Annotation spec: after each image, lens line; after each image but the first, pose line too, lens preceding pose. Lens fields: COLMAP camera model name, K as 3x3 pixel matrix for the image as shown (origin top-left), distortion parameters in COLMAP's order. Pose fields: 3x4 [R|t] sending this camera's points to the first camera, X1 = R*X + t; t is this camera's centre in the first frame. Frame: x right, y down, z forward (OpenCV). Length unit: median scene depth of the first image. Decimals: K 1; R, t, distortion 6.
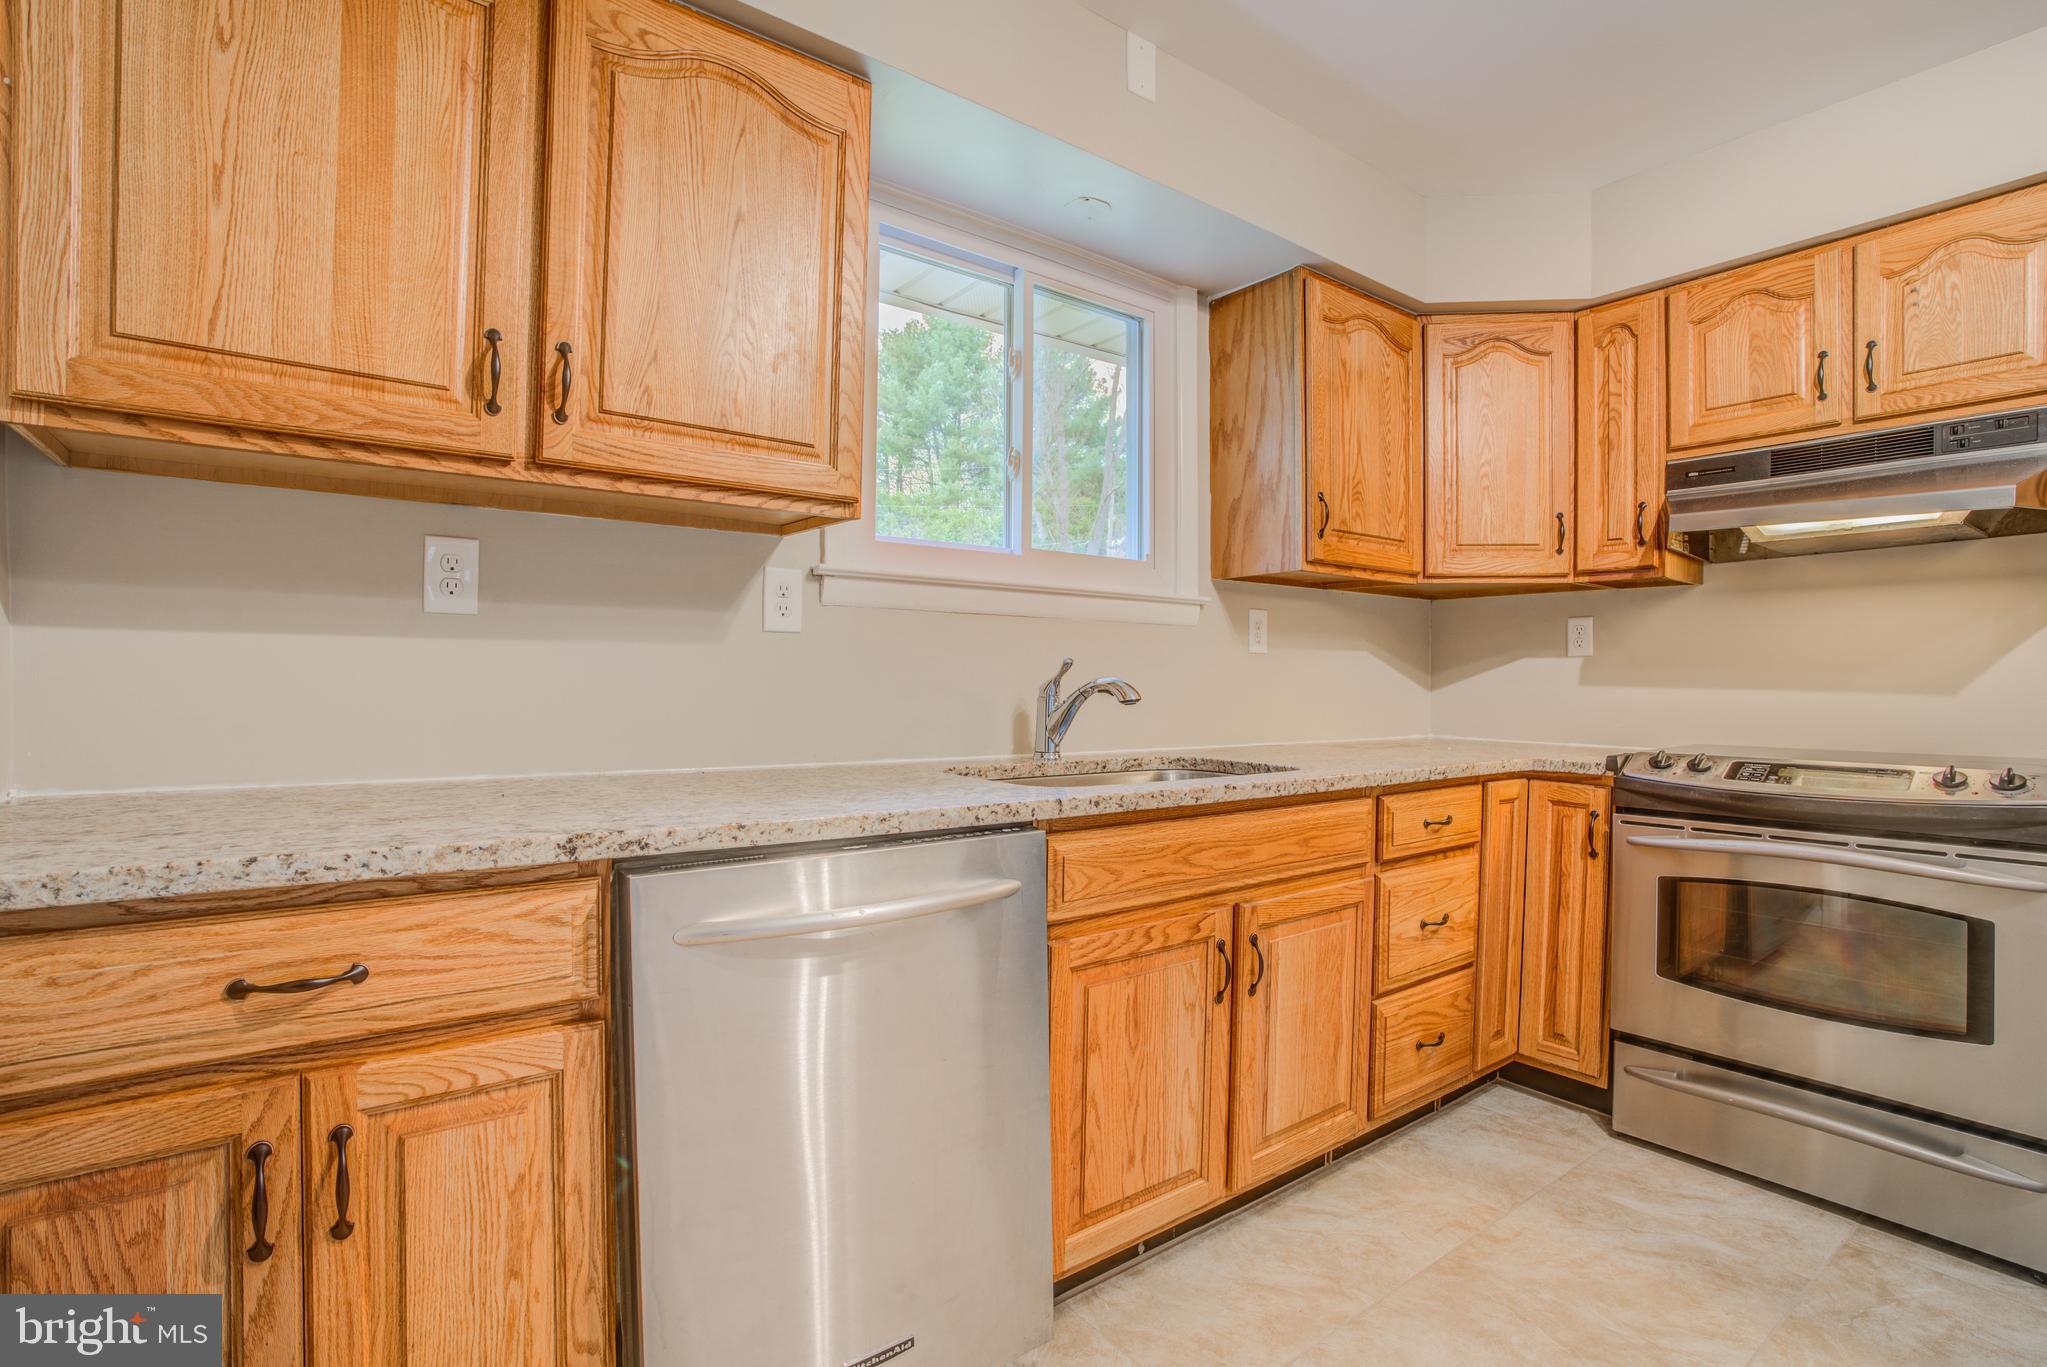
lens RADIAL K [[958.6, 0, 1023.5], [0, 958.6, 683.5], [0, 0, 1]] dist [-0.066267, 0.025526]
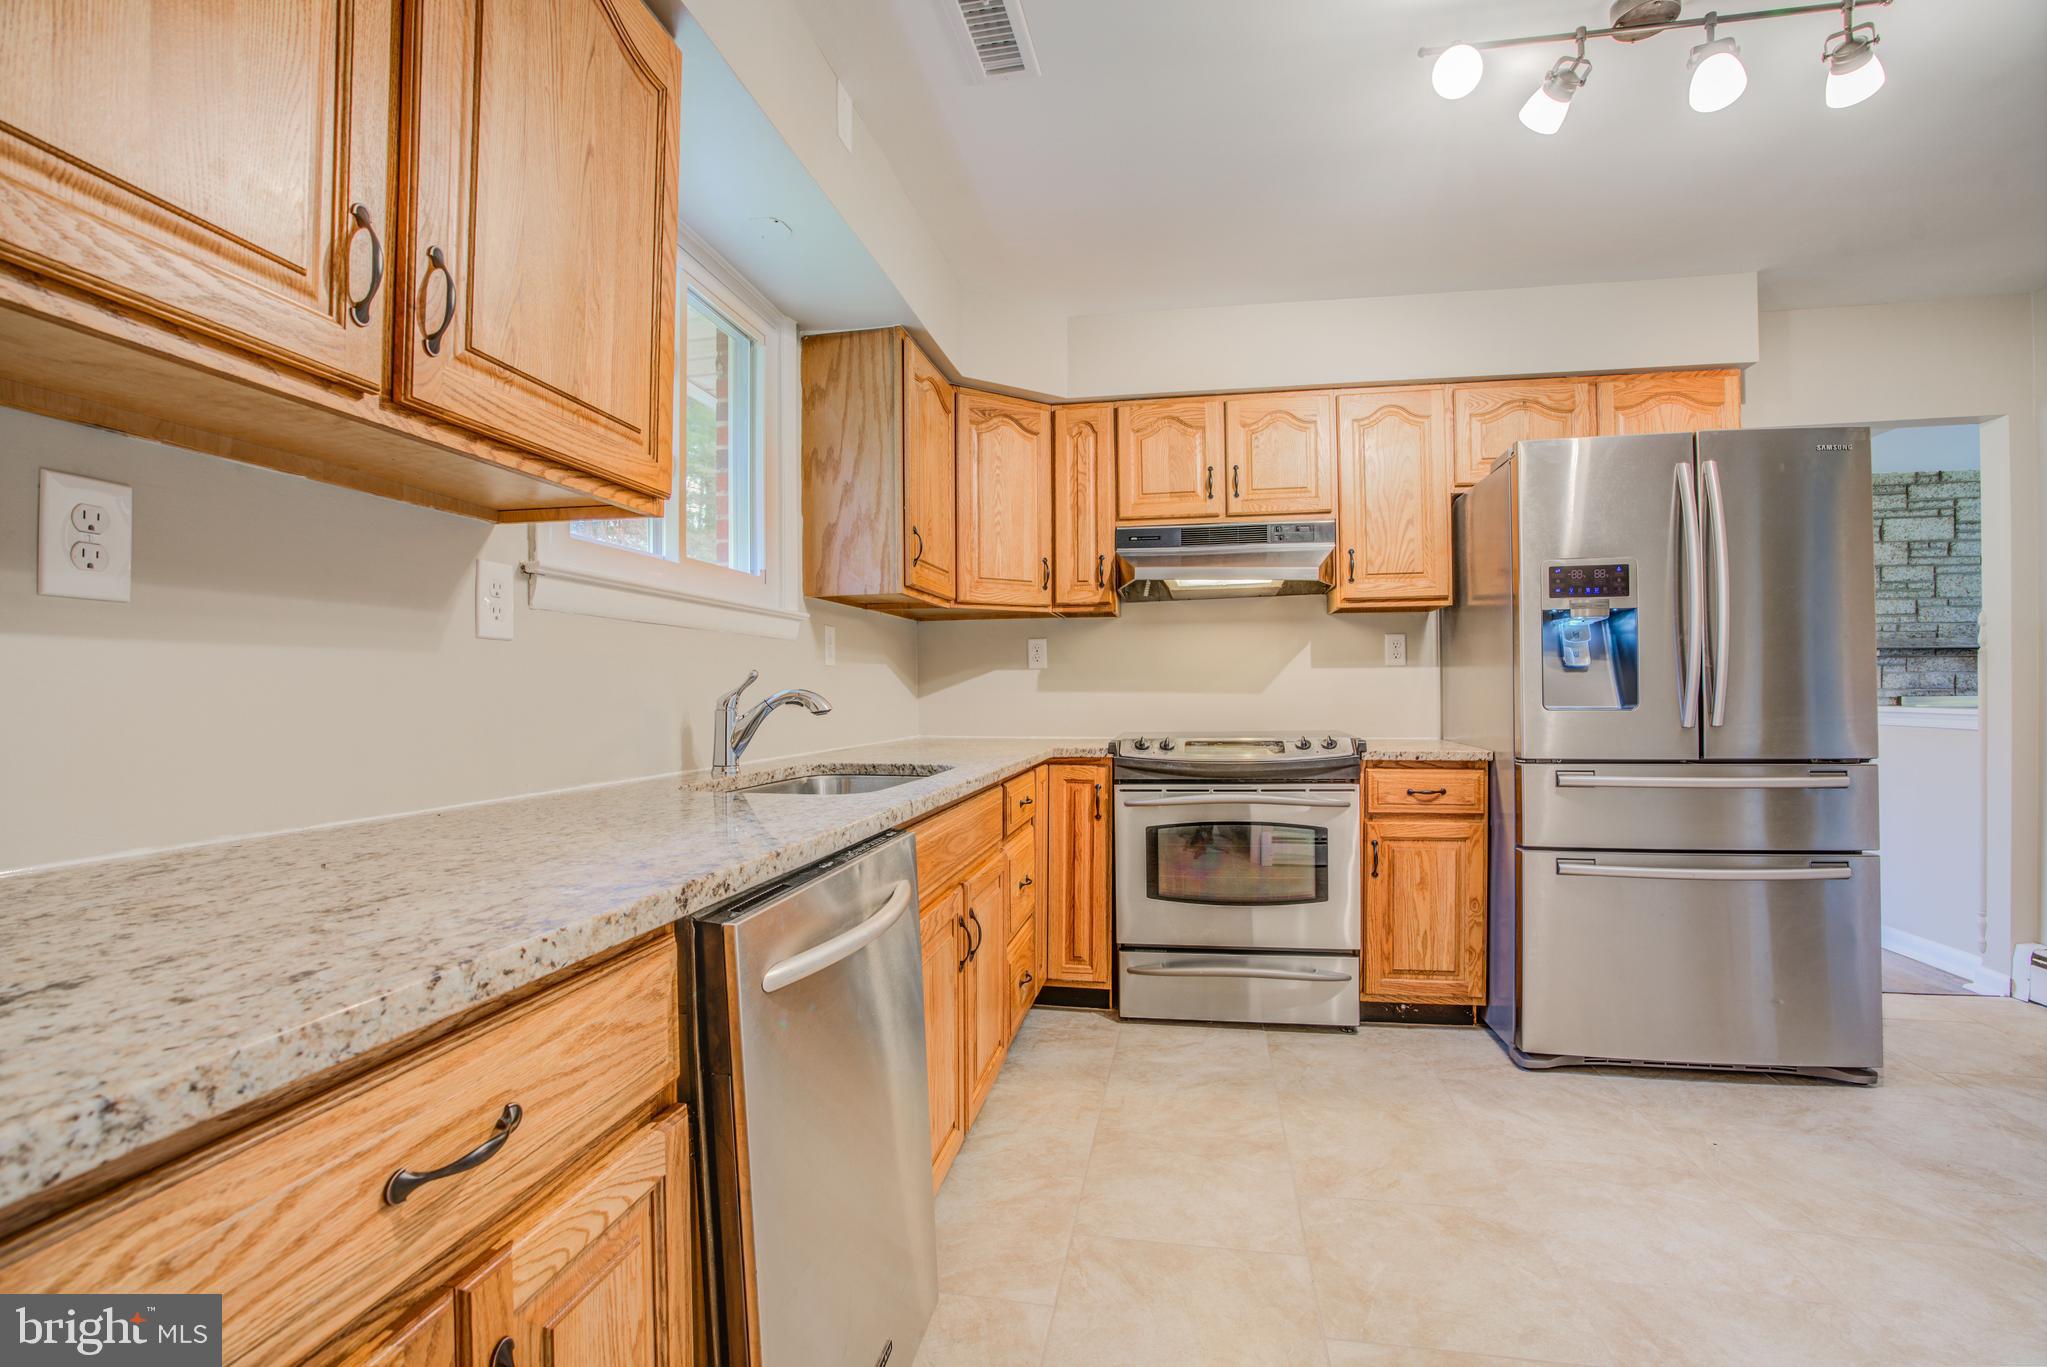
lens RADIAL K [[918.1, 0, 1023.5], [0, 918.1, 683.5], [0, 0, 1]] dist [-0.063991, 0.025547]
pose [[0.745601, -0.009718, 0.666322, -0.336576], [0.018304, 0.999815, -0.005900, -0.001997], [-0.666142, 0.016595, 0.745641, 0.089904]]
